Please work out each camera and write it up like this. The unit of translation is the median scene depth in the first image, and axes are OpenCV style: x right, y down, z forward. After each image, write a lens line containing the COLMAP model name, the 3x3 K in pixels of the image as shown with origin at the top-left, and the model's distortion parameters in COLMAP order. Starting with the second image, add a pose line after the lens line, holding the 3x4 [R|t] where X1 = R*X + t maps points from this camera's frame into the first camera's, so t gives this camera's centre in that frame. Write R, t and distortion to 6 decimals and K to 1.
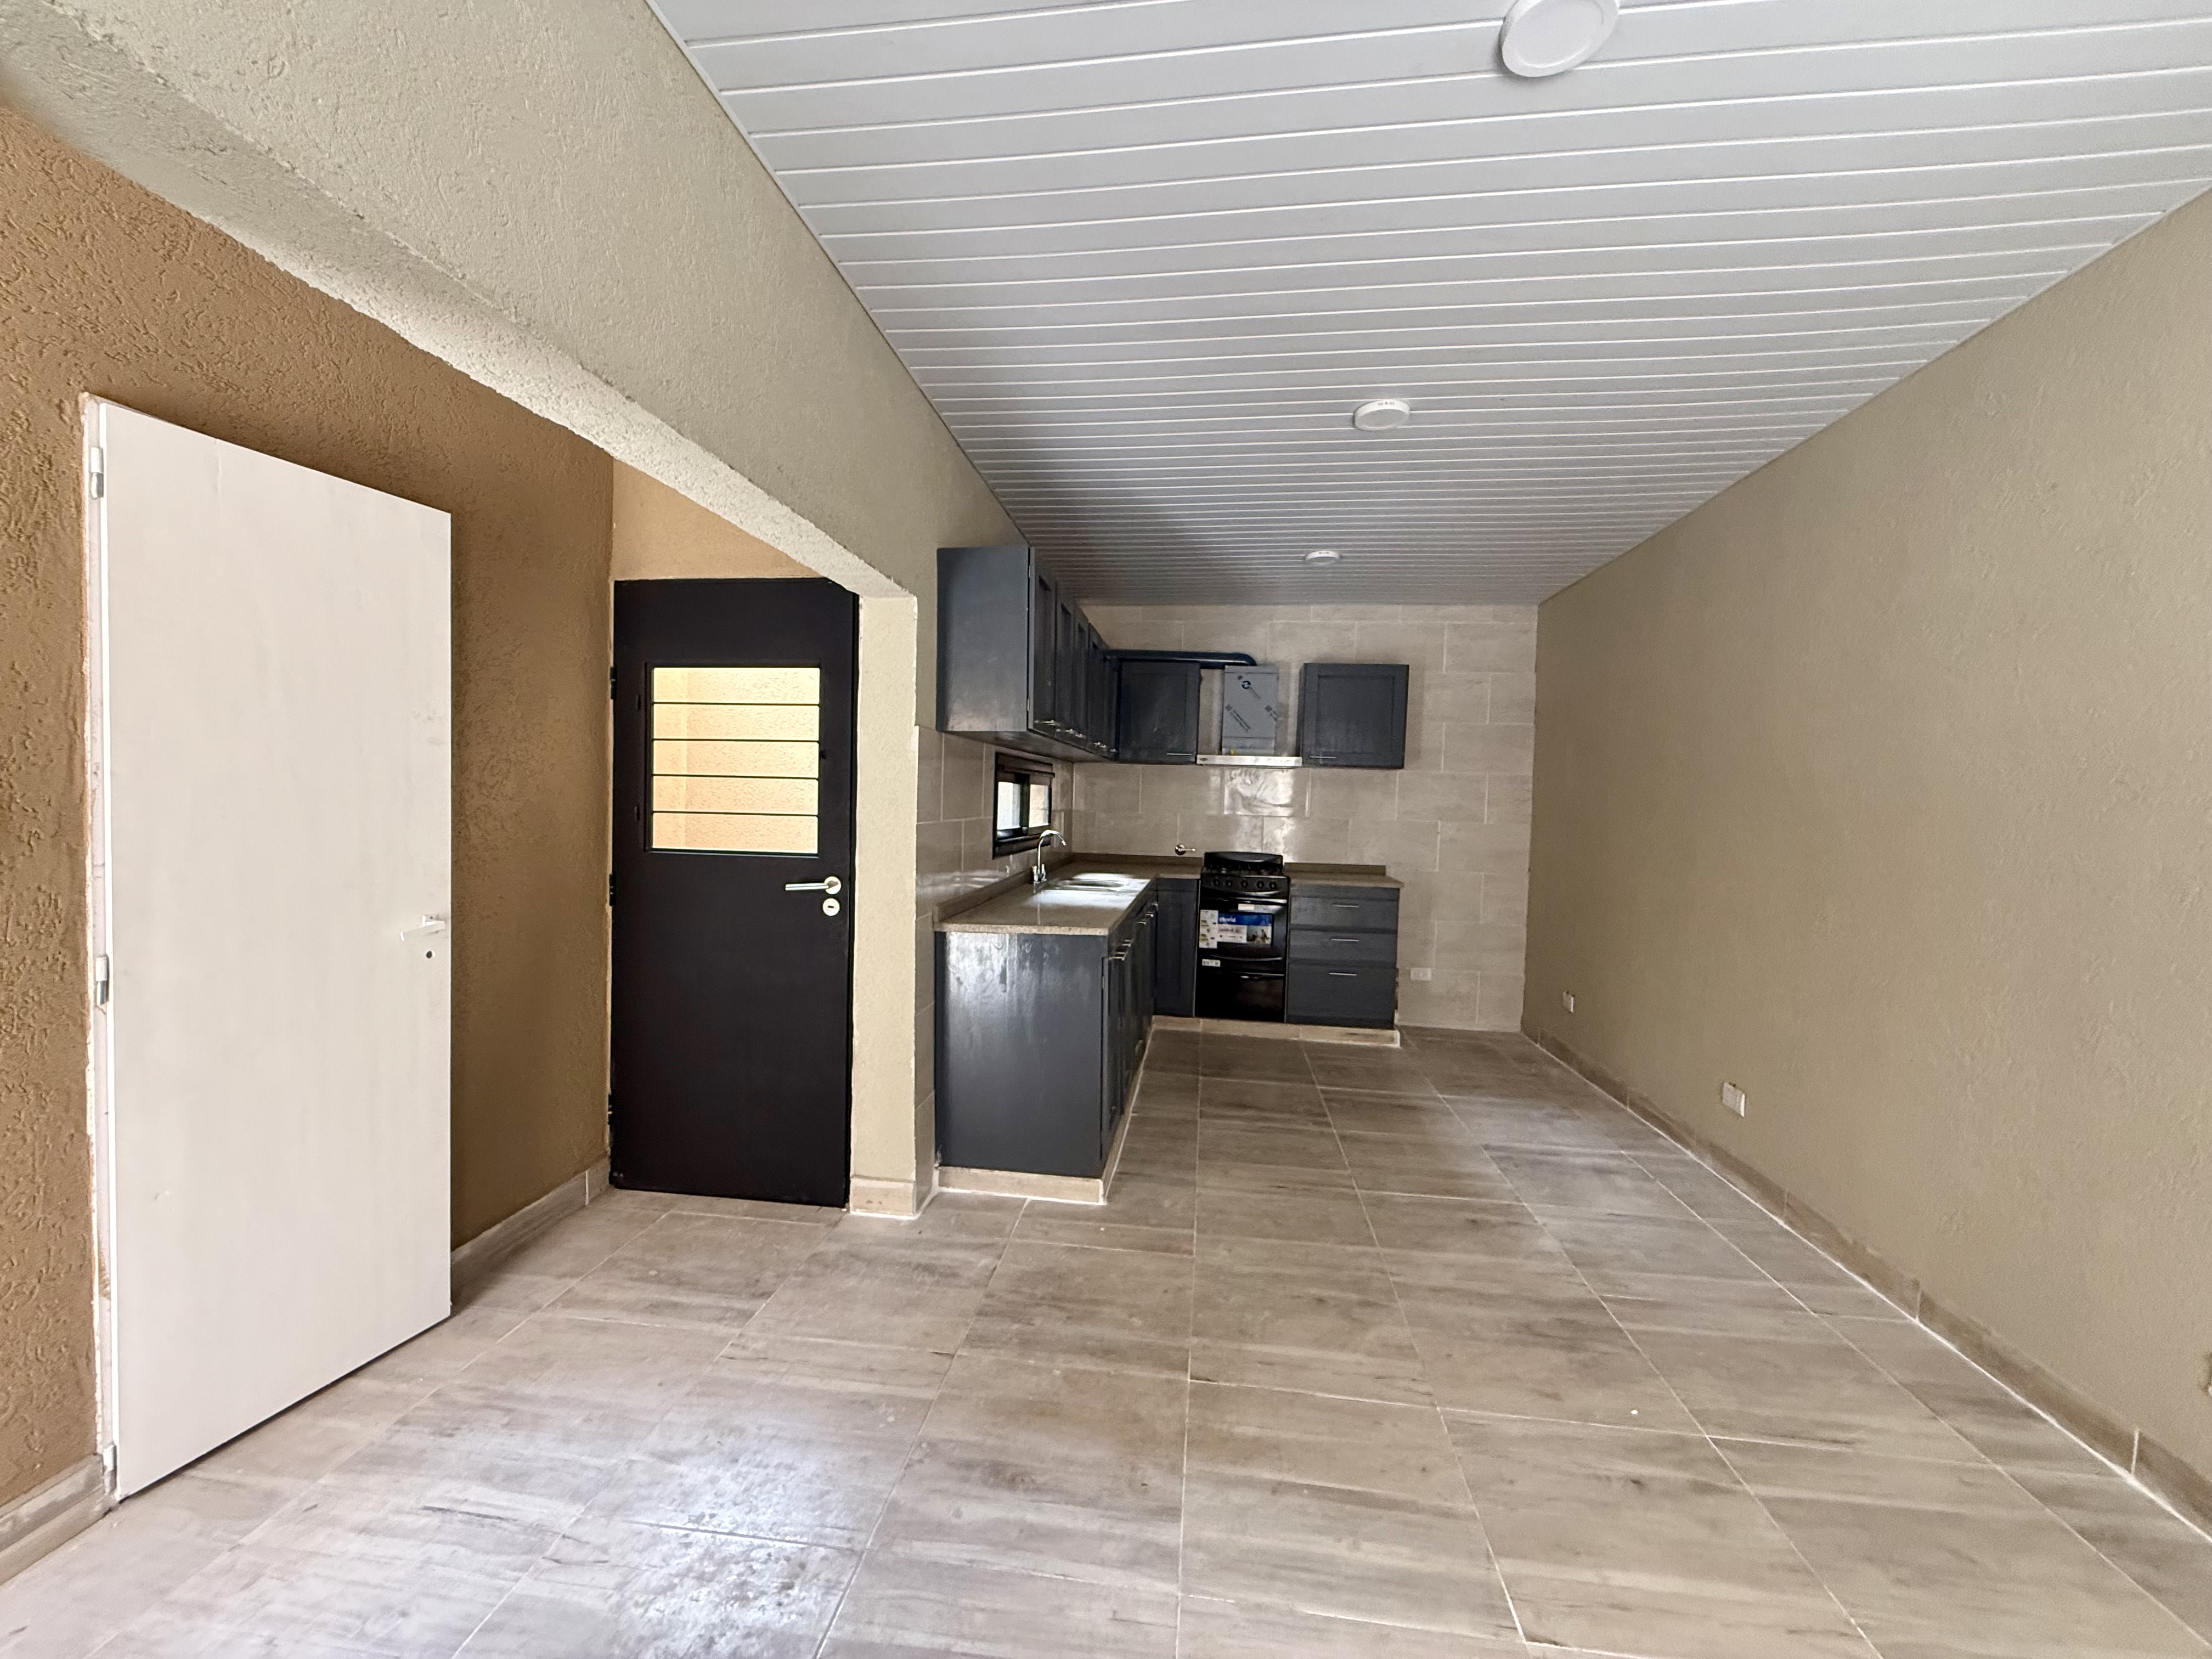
lens RADIAL K [[878.7, 0, 1097.5], [0, 878.7, 829.6], [0, 0, 1]] dist [0.000384, 0.000236]
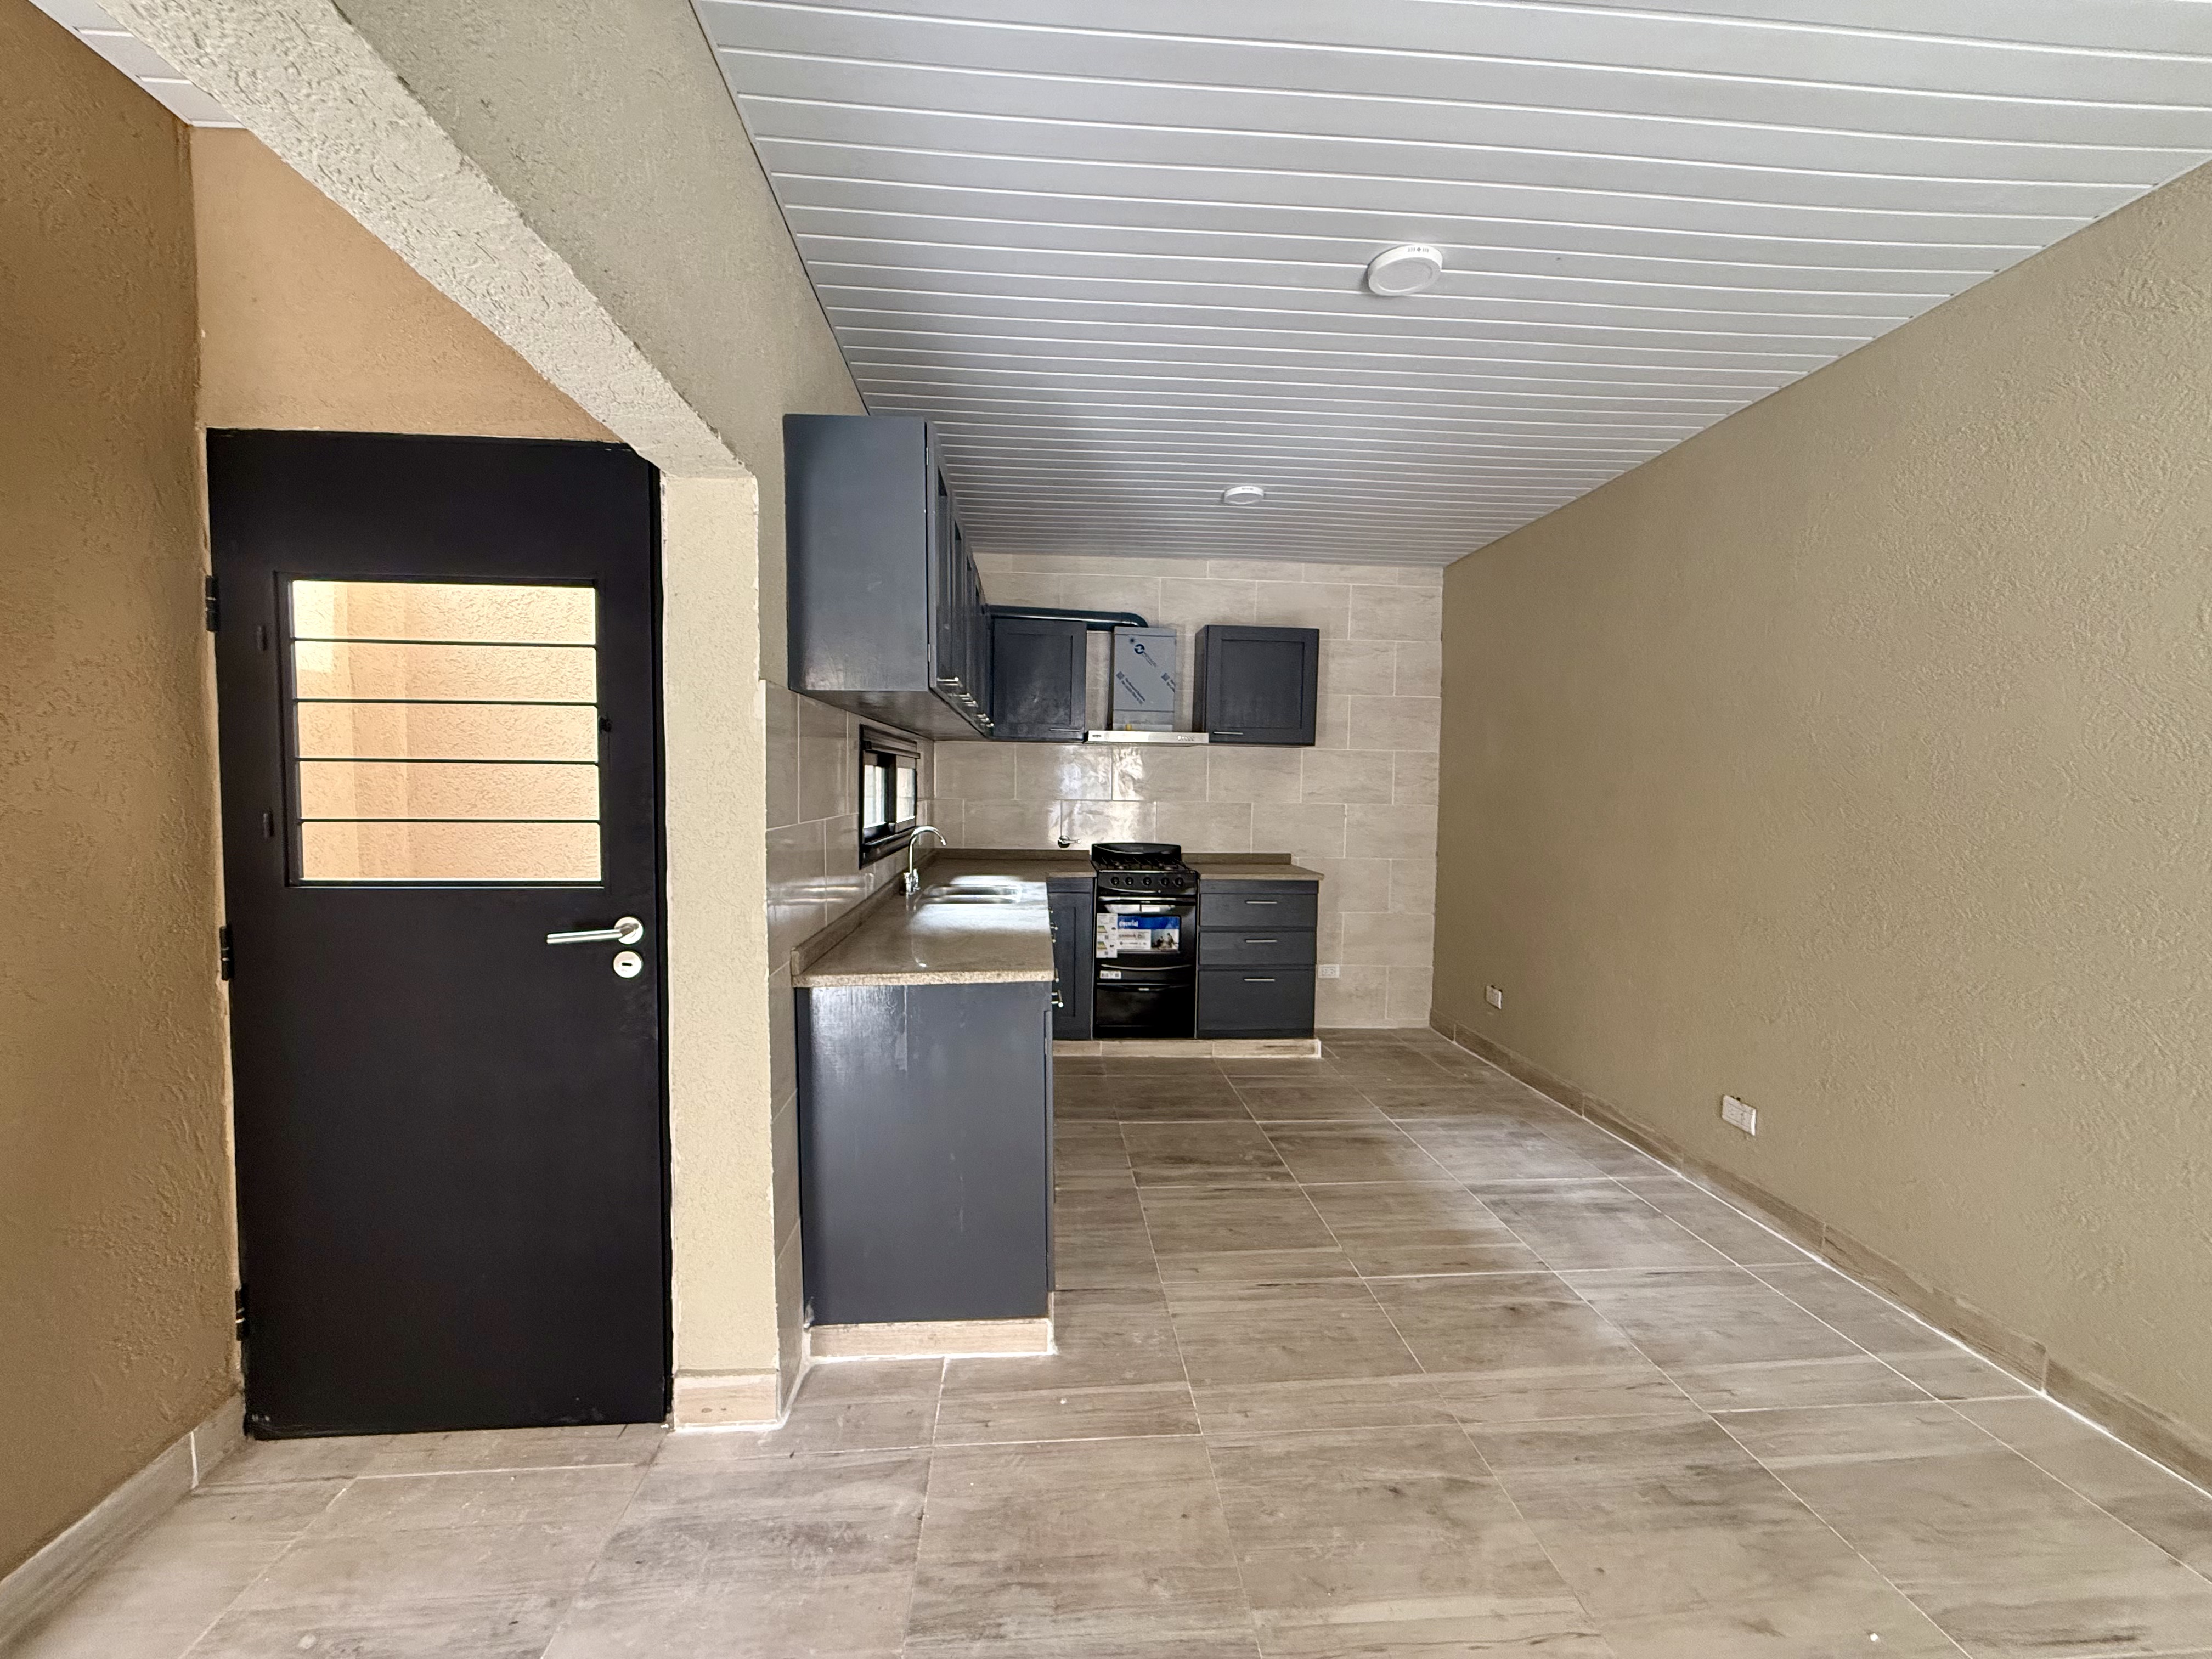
lens RADIAL K [[878.7, 0, 1096.9], [0, 878.7, 829.4], [0, 0, 1]] dist [0.000384, 0.000236]
pose [[0.978784, -0.025017, 0.203364, -0.094769], [0.020601, 0.999504, 0.023804, -0.017724], [-0.203859, -0.019109, 0.978814, 0.300908]]
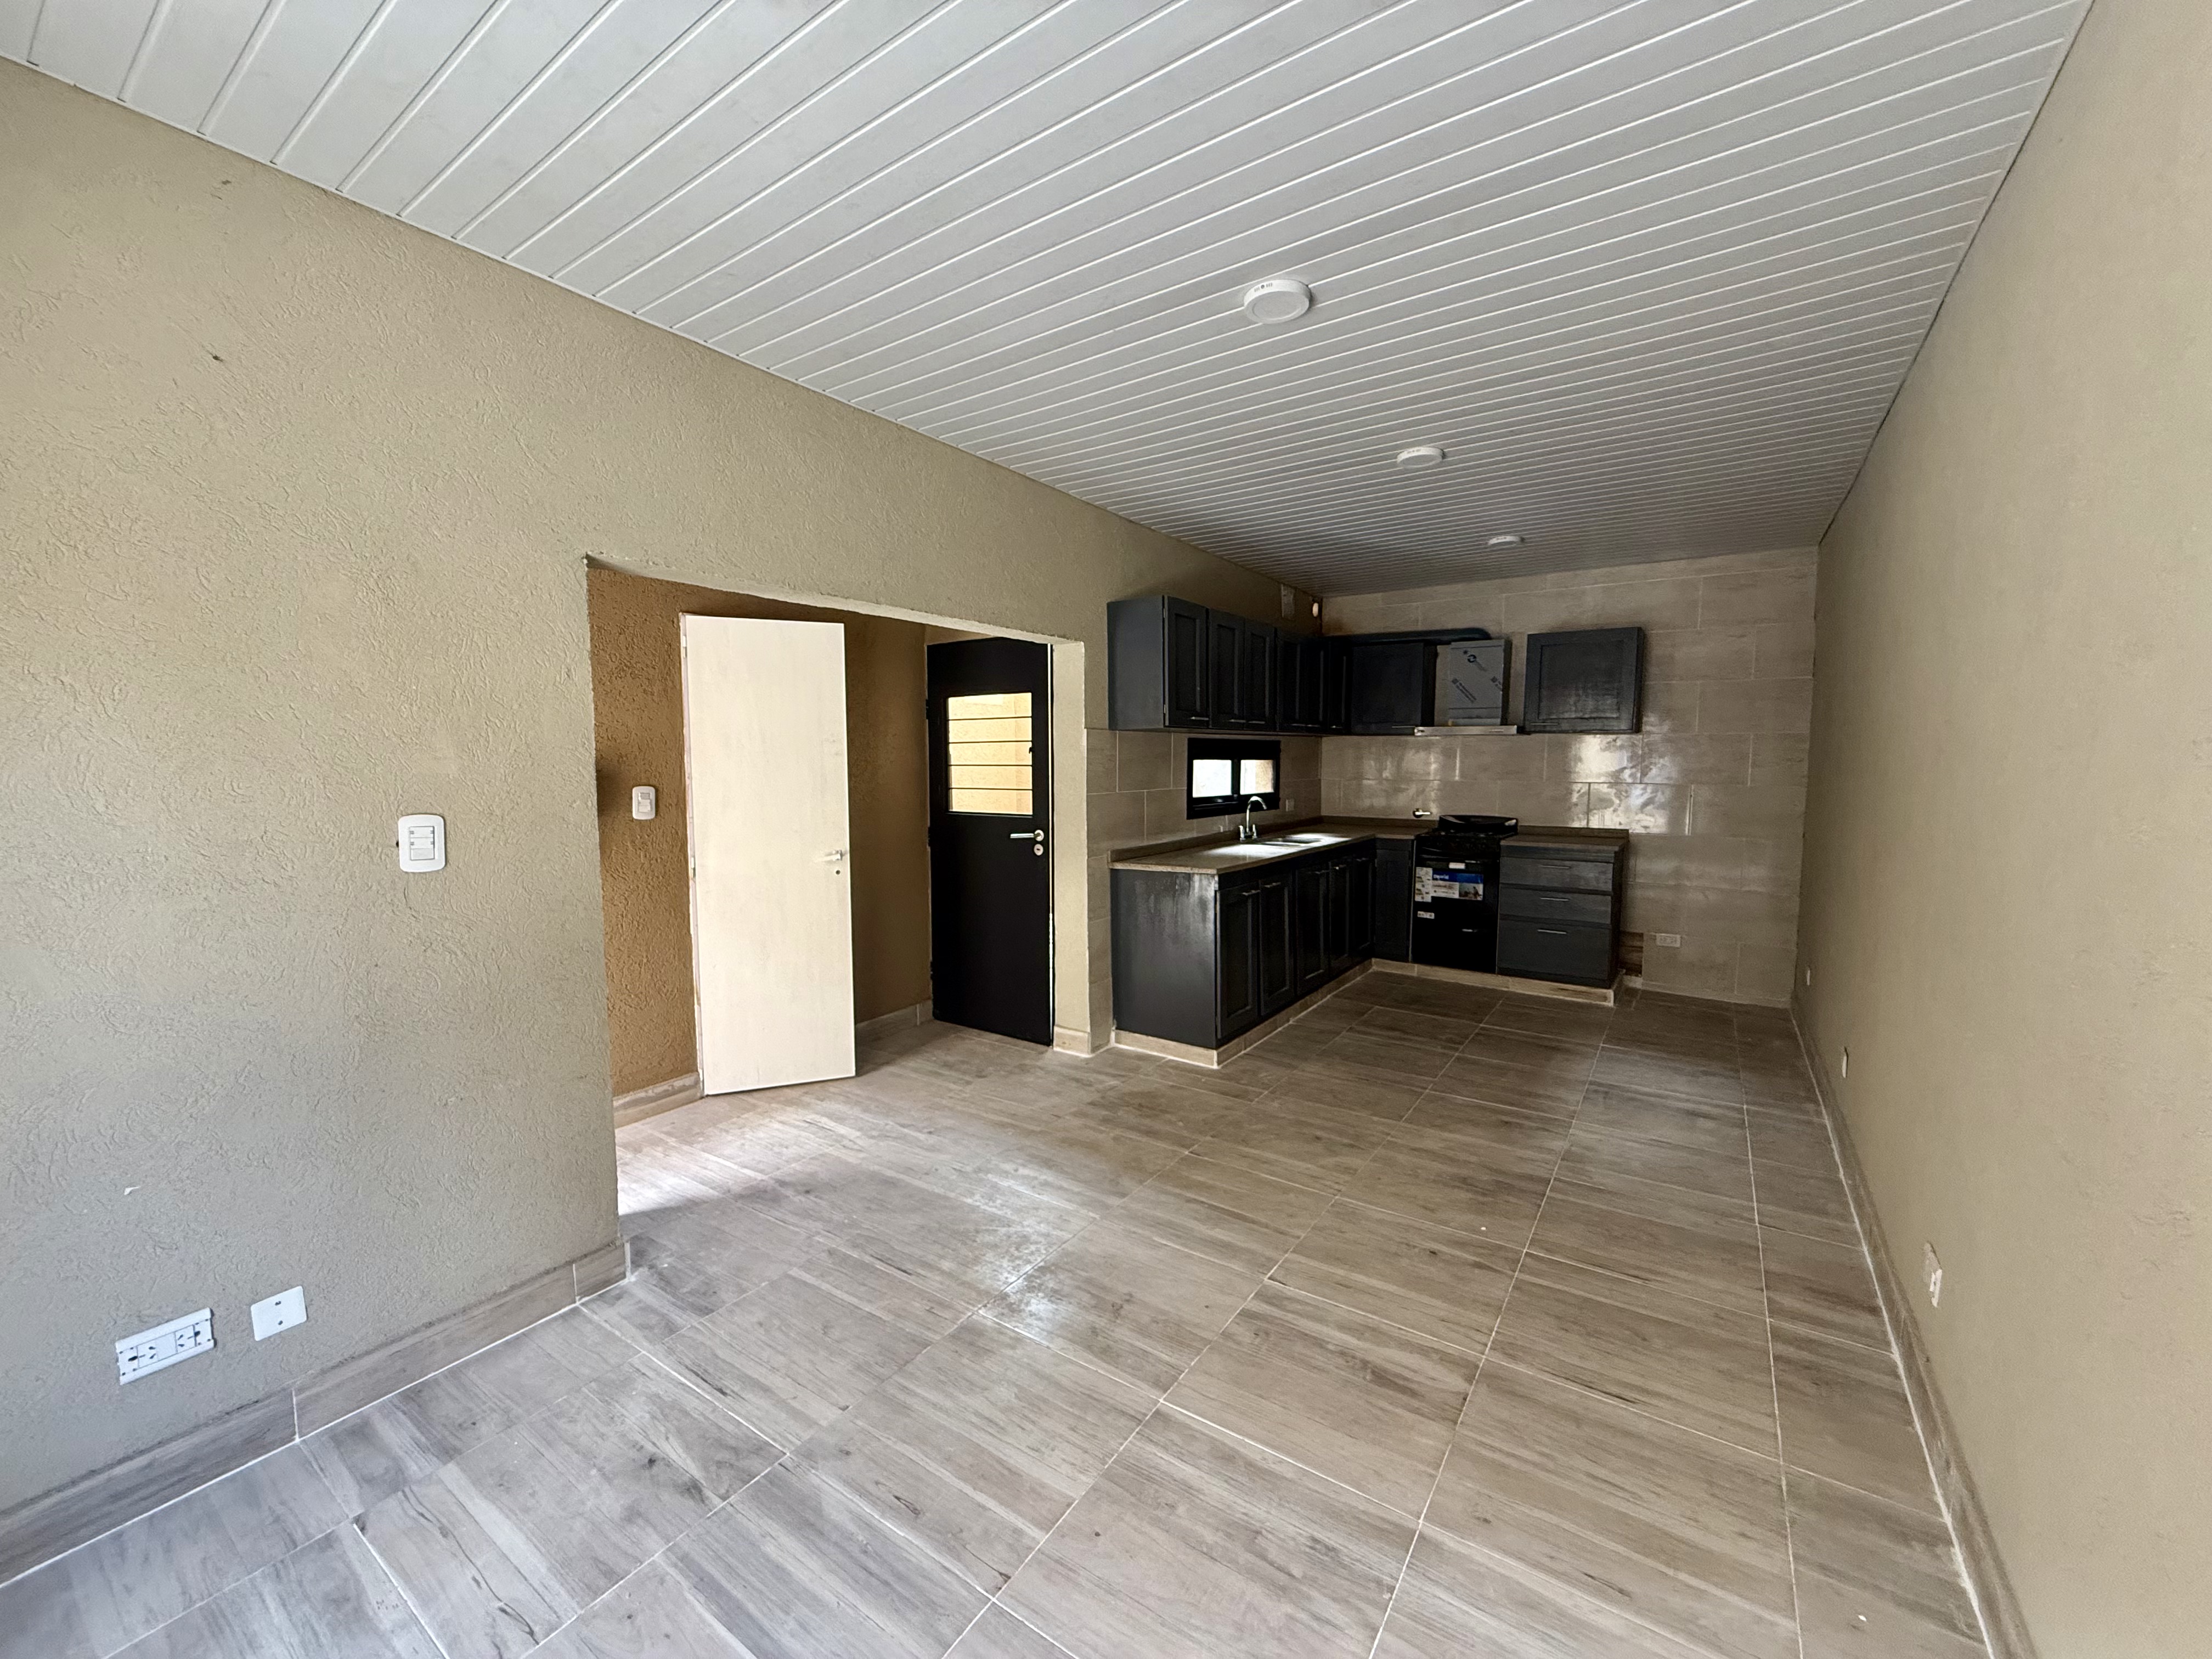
lens RADIAL K [[878.7, 0, 1097.0], [0, 878.7, 829.0], [0, 0, 1]] dist [0.000384, 0.000236]
pose [[0.887923, 0.009453, -0.459895, 0.477053], [0.008732, 0.999262, 0.037400, -0.003789], [0.459910, -0.037224, 0.887185, -0.304778]]
